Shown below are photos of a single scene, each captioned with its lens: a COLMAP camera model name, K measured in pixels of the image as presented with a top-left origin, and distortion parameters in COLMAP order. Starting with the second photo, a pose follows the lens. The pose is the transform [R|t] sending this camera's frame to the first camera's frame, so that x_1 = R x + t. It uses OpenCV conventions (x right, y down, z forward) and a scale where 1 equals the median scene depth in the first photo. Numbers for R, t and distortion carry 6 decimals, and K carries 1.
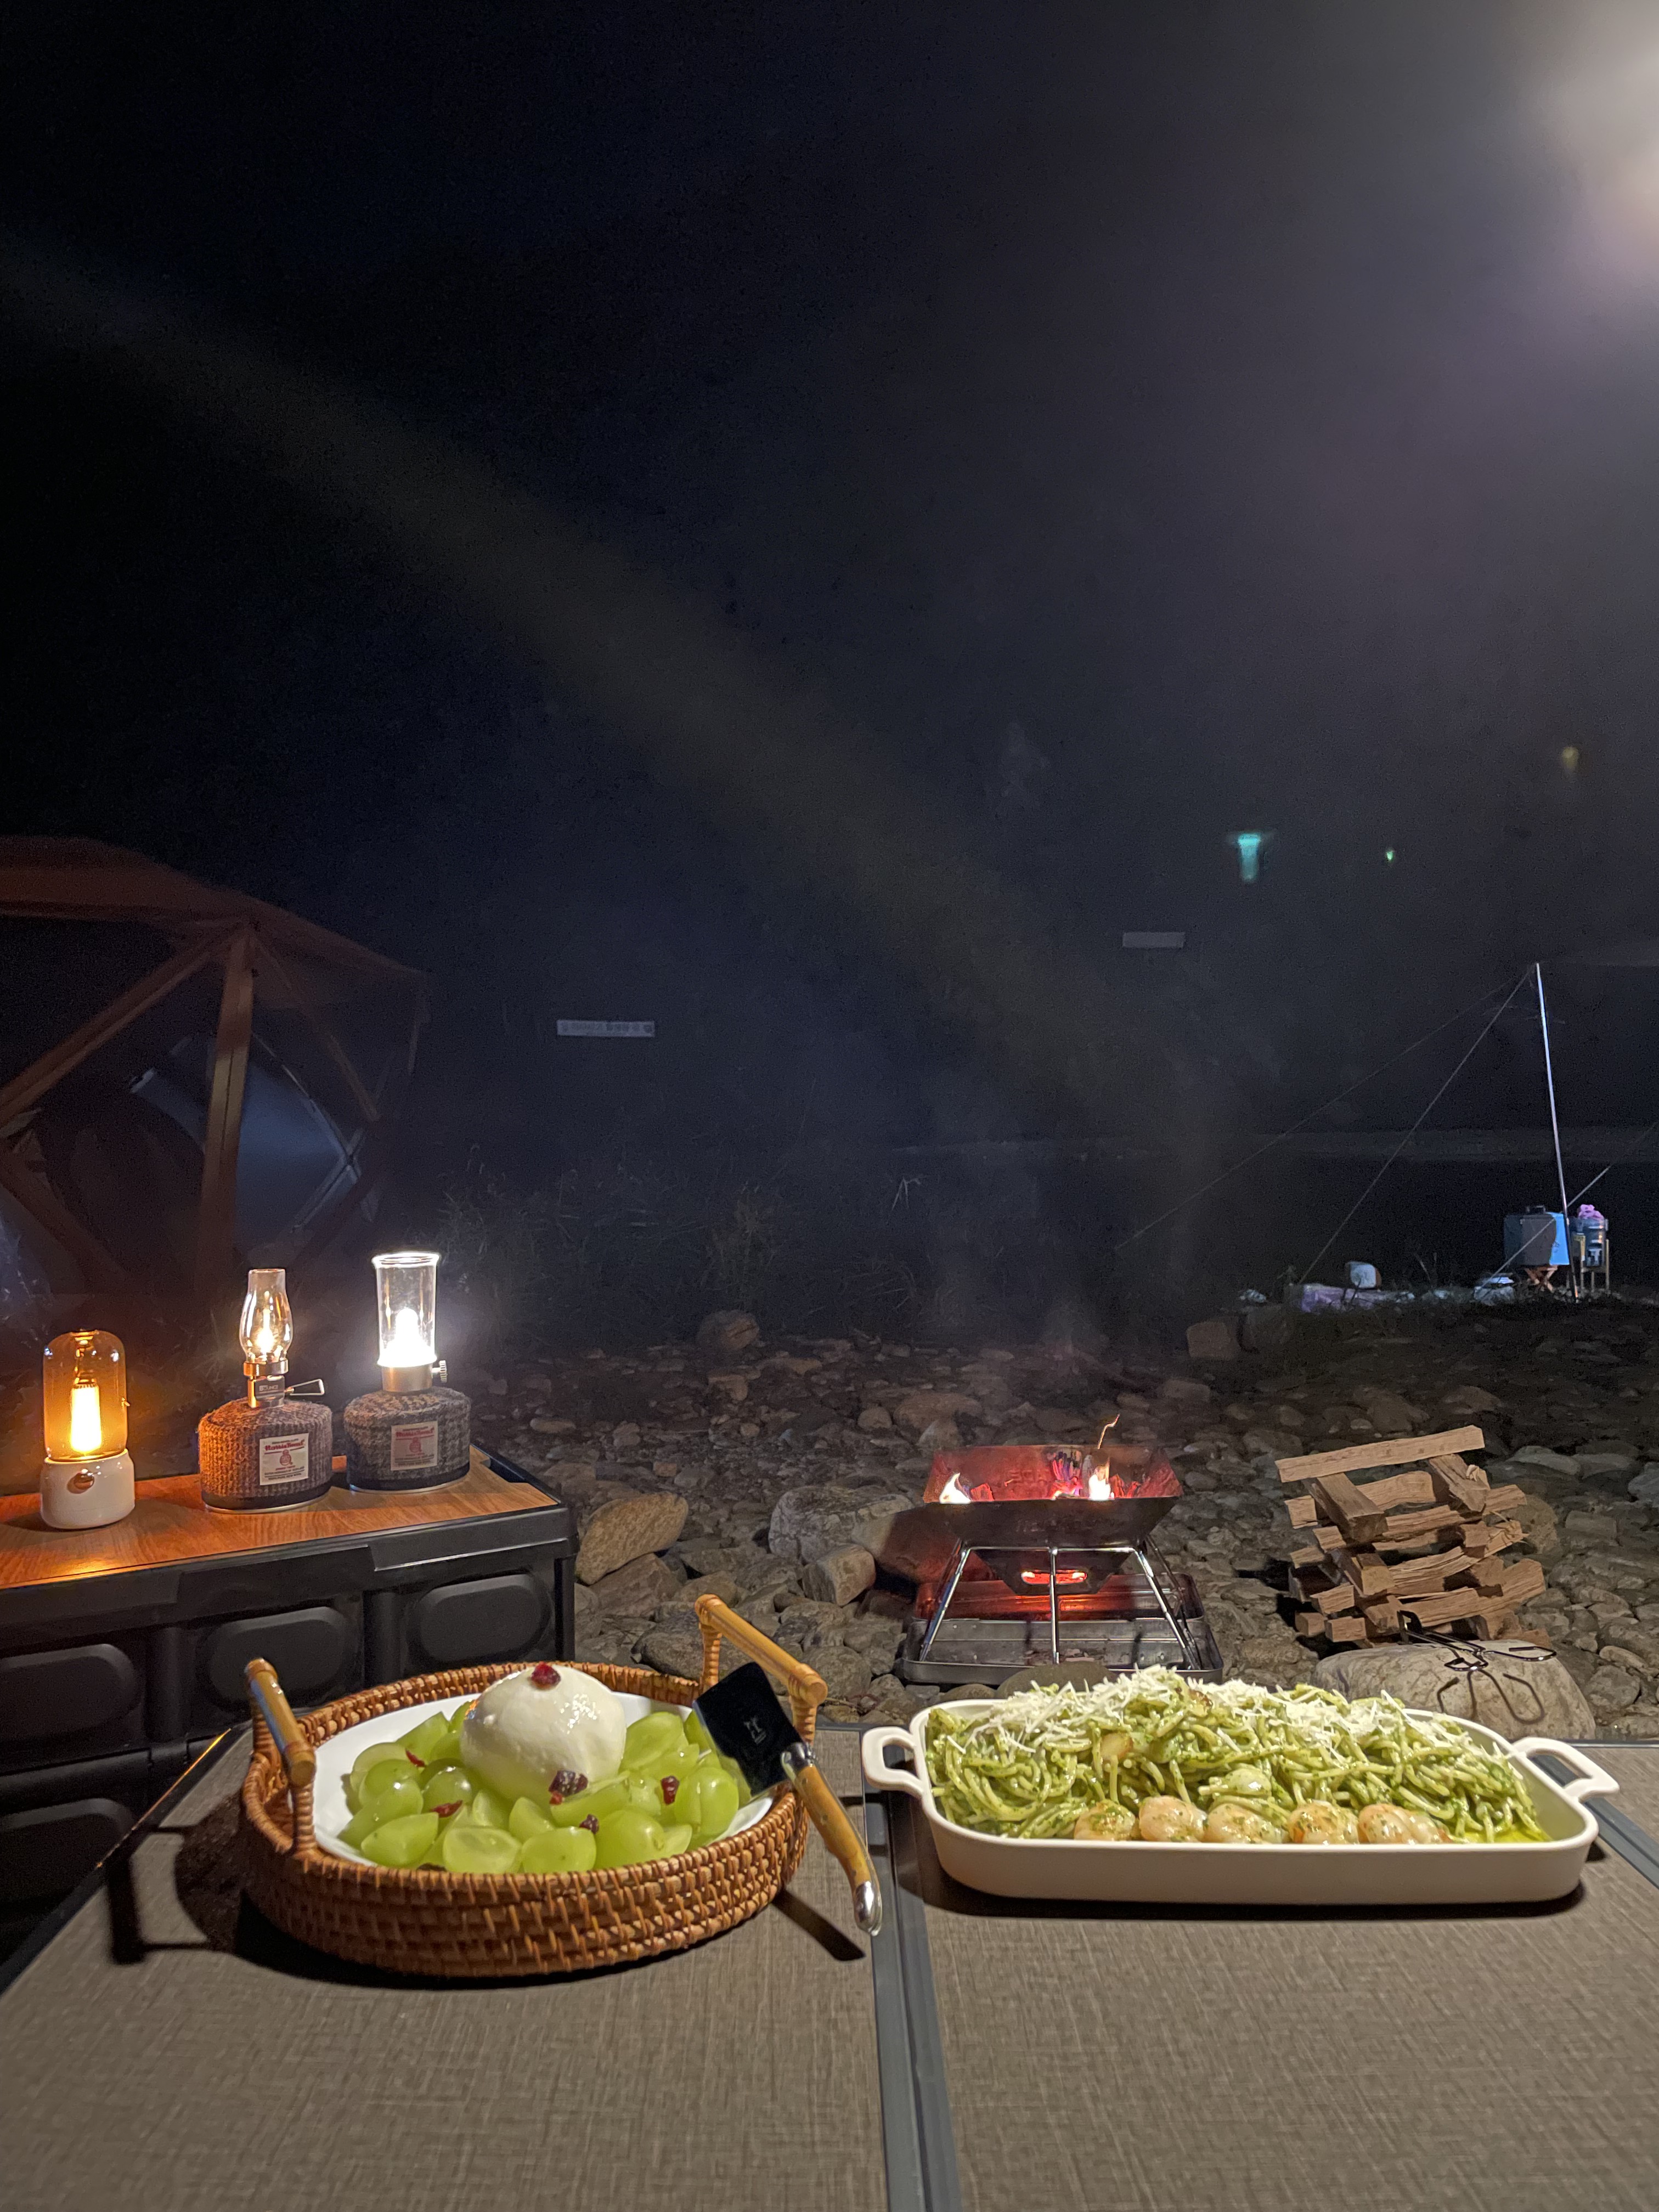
lens RADIAL K [[1680.3, 0, 828.4], [0, 1680.3, 1106.0], [0, 0, 1]] dist [0.058490, -0.024719]
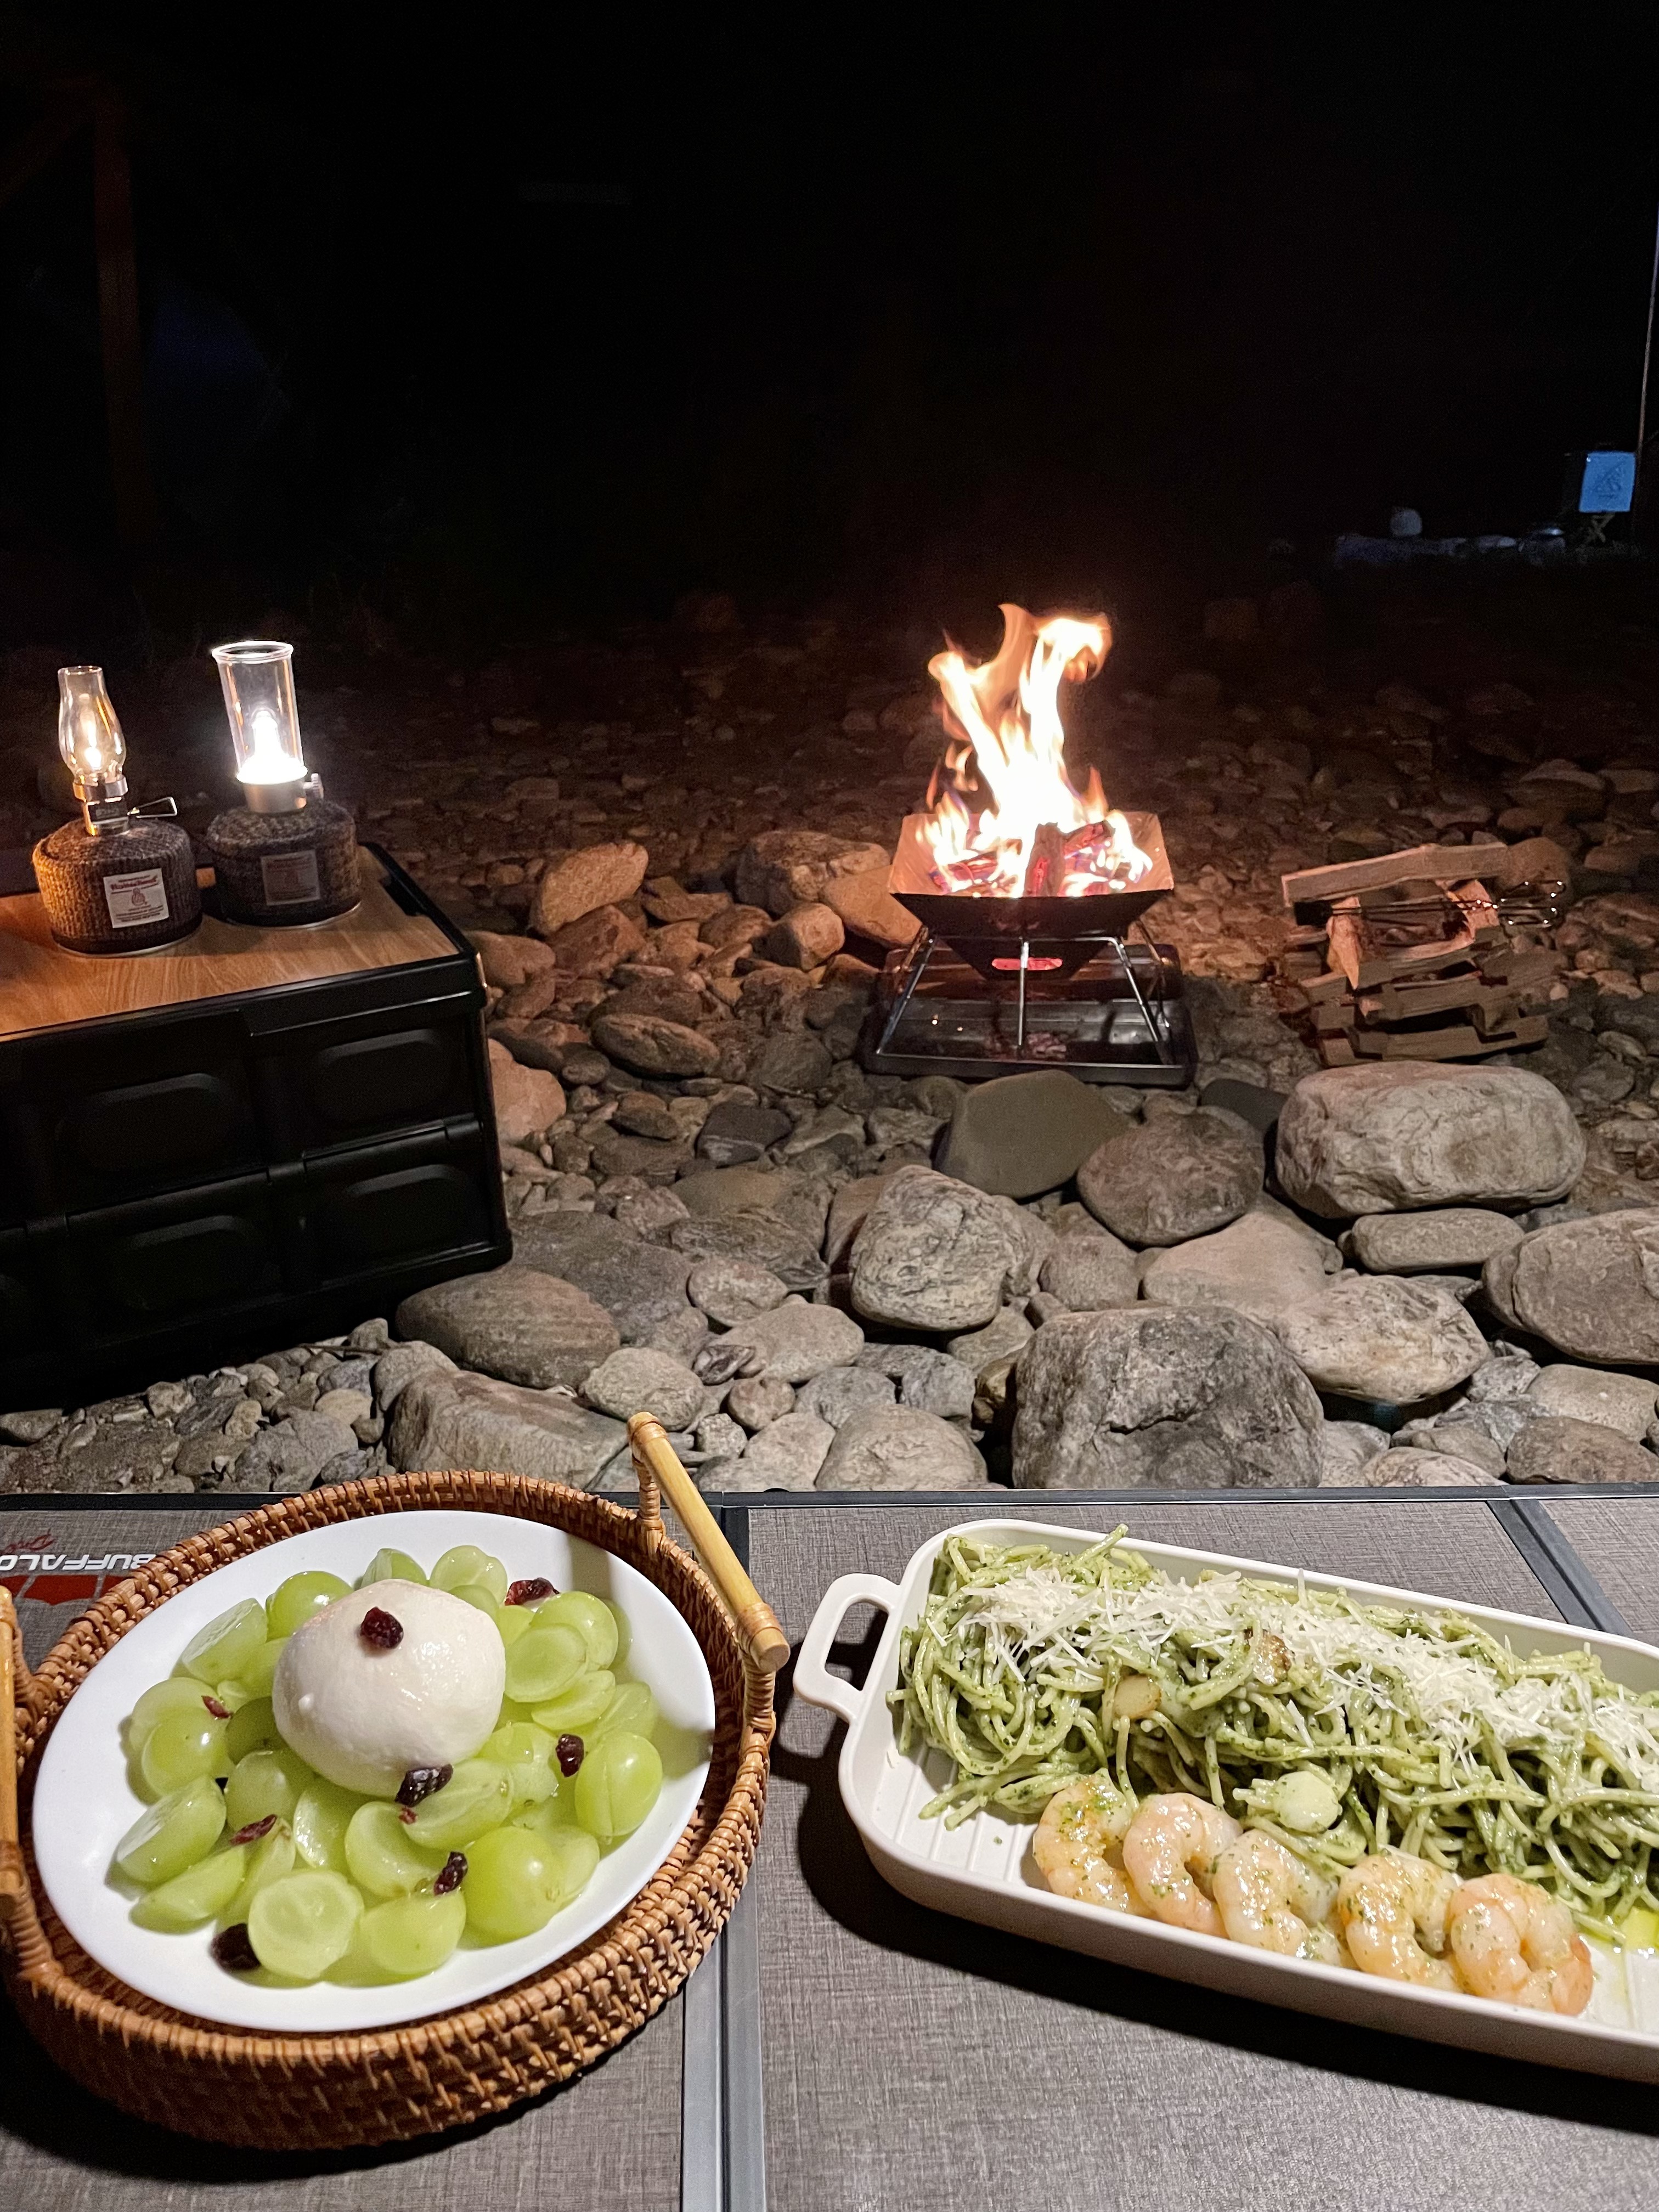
lens RADIAL K [[1680.3, 0, 823.4], [0, 1680.3, 1102.0], [0, 0, 1]] dist [0.058490, -0.024719]
pose [[0.999984, 0.005178, -0.002476, 0.023588], [-0.003625, 0.904308, 0.426864, -0.050560], [0.004449, -0.426848, 0.904312, 0.128740]]
